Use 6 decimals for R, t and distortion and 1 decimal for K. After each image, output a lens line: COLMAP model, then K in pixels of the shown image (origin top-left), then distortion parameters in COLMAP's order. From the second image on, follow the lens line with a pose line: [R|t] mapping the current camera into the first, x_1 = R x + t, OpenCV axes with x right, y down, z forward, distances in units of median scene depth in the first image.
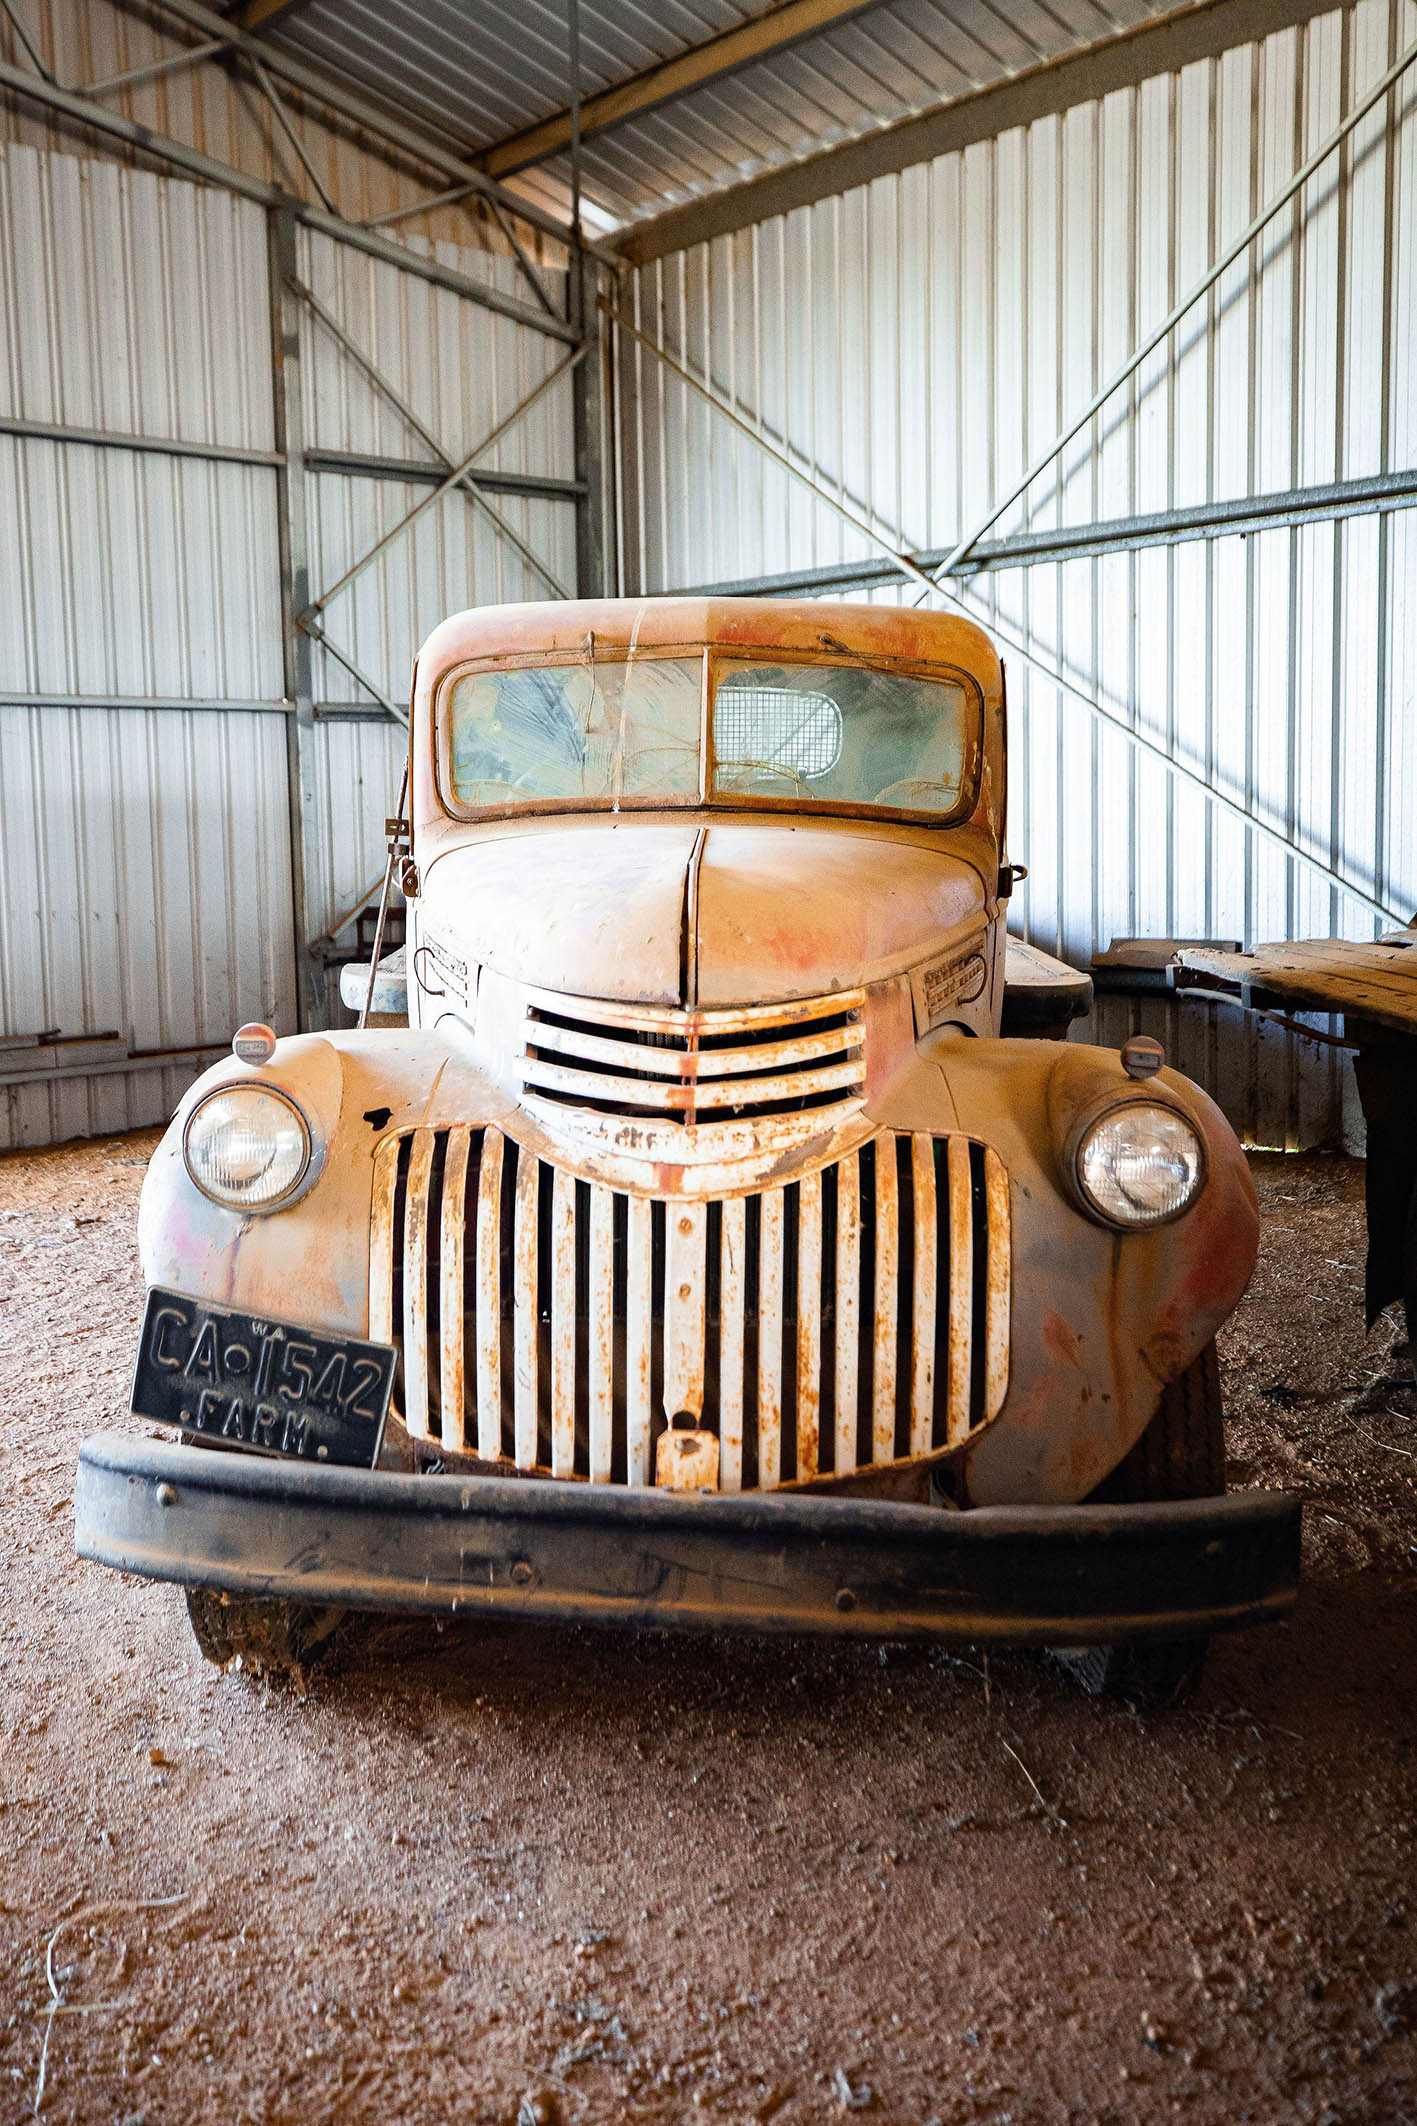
lens RADIAL K [[1725.9, 0, 705.1], [0, 1725.9, 963.9], [0, 0, 1]] dist [0.014867, 0.003652]
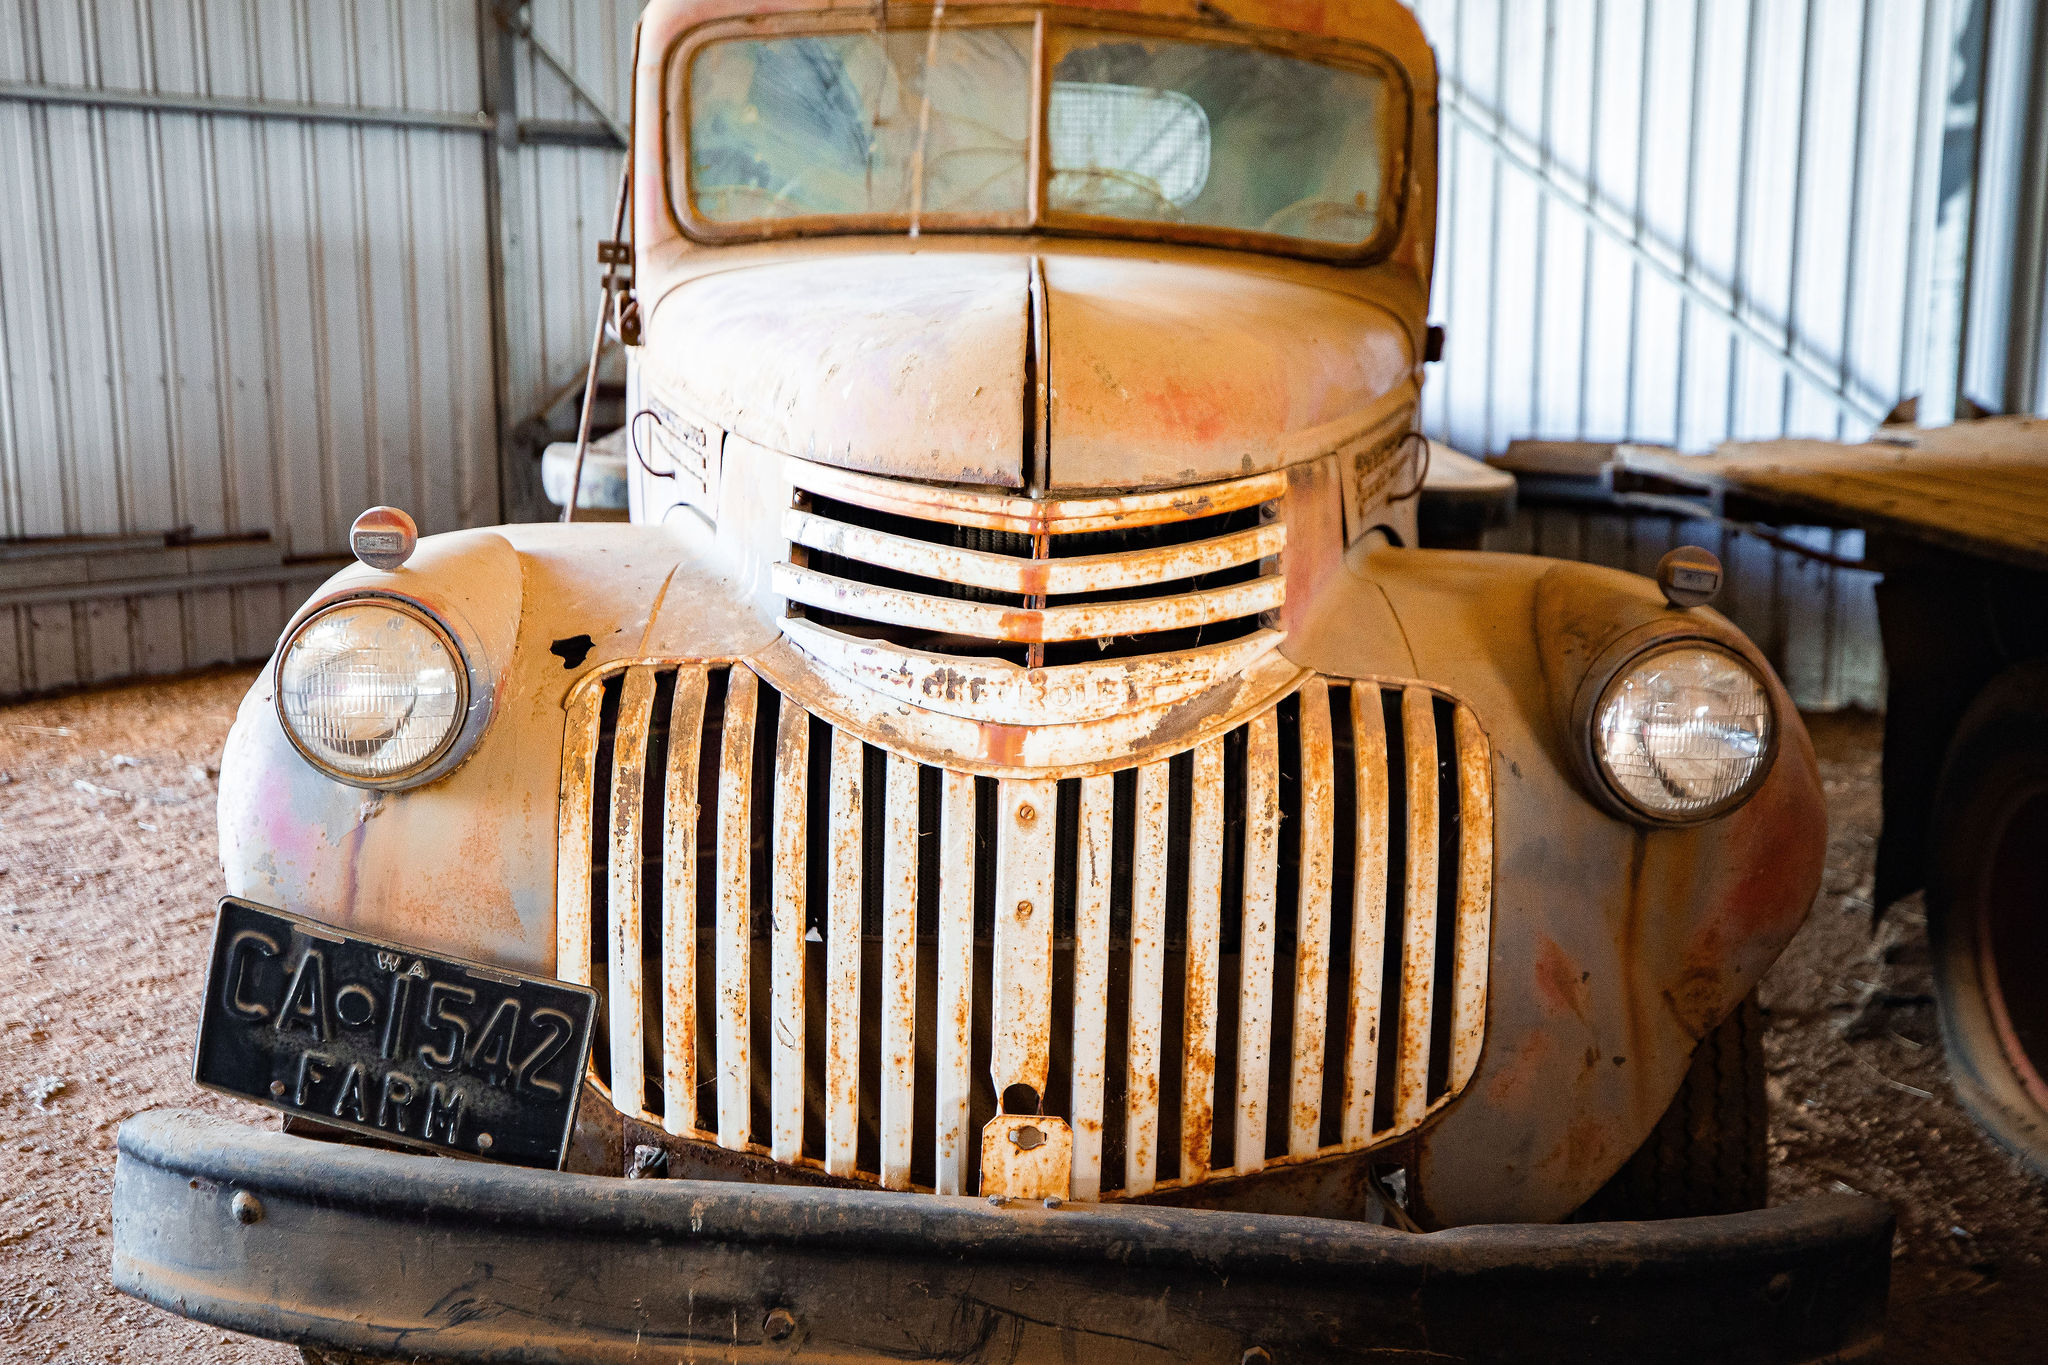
lens RADIAL K [[2017.3, 0, 1071.5], [0, 2017.3, 604.1], [0, 0, 1]] dist [0.026504, 0.024574]
pose [[0.999173, 0.013904, 0.038206, -0.023893], [-0.016446, 0.997614, 0.067049, 0.014892], [-0.037183, -0.067622, 0.997018, 0.204545]]
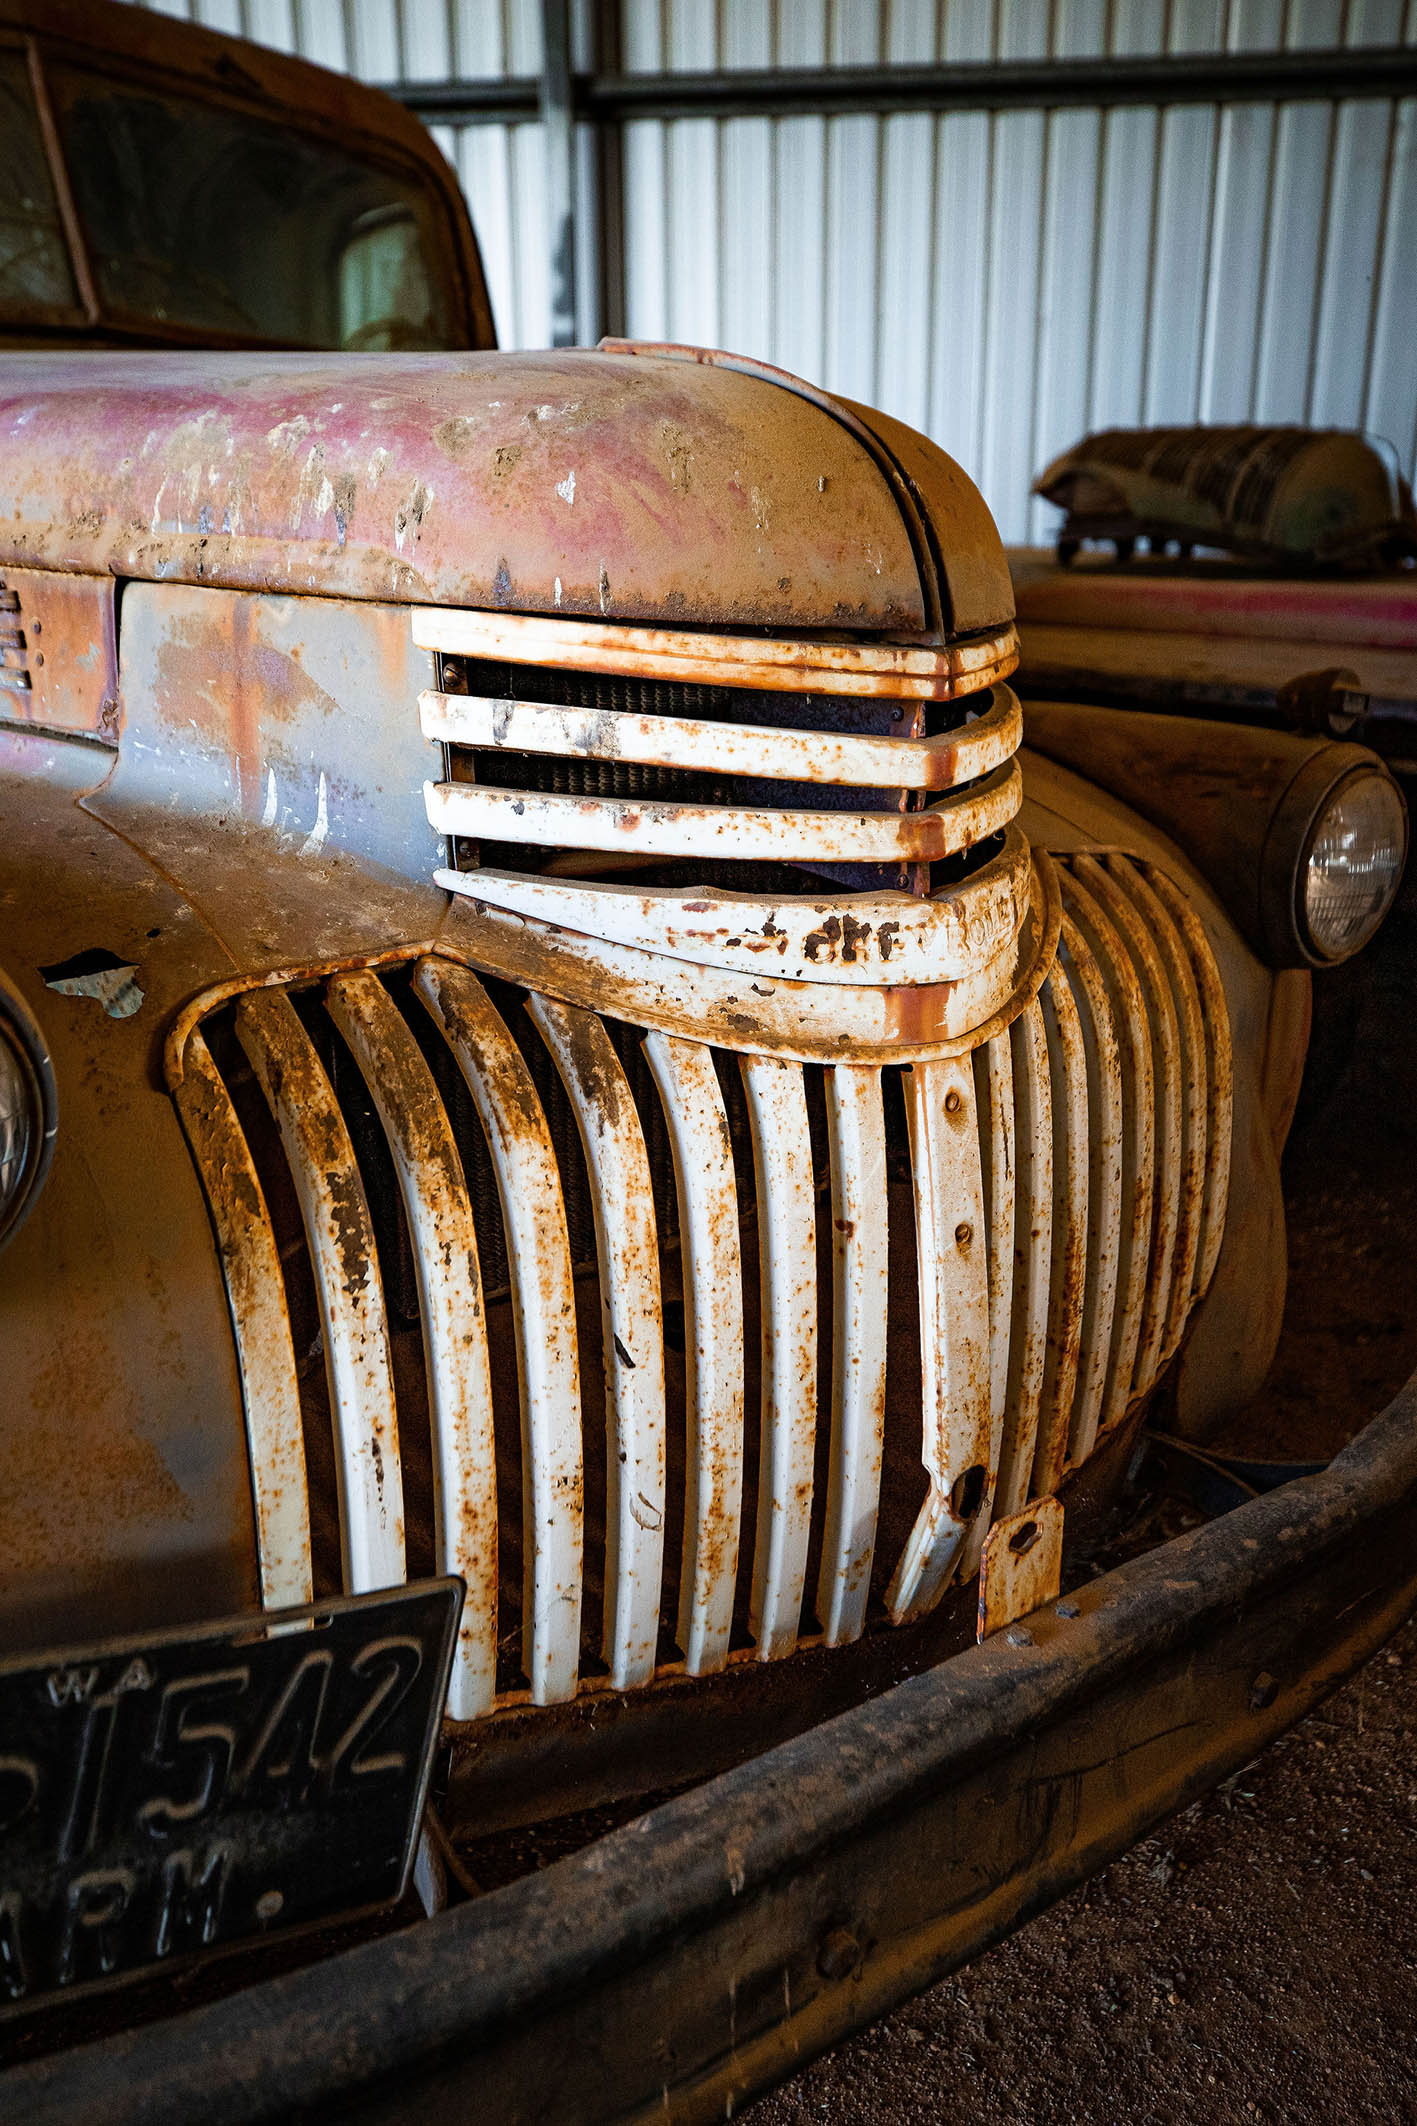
lens RADIAL K [[1604.3, 0, 711.0], [0, 1604.3, 975.7], [0, 0, 1]] dist [0.006943, 0.009757]
pose [[0.775804, -0.158198, 0.610820, -0.309524], [0.036885, 0.977775, 0.206389, 0.021881], [-0.629895, -0.137587, 0.764396, 0.672429]]
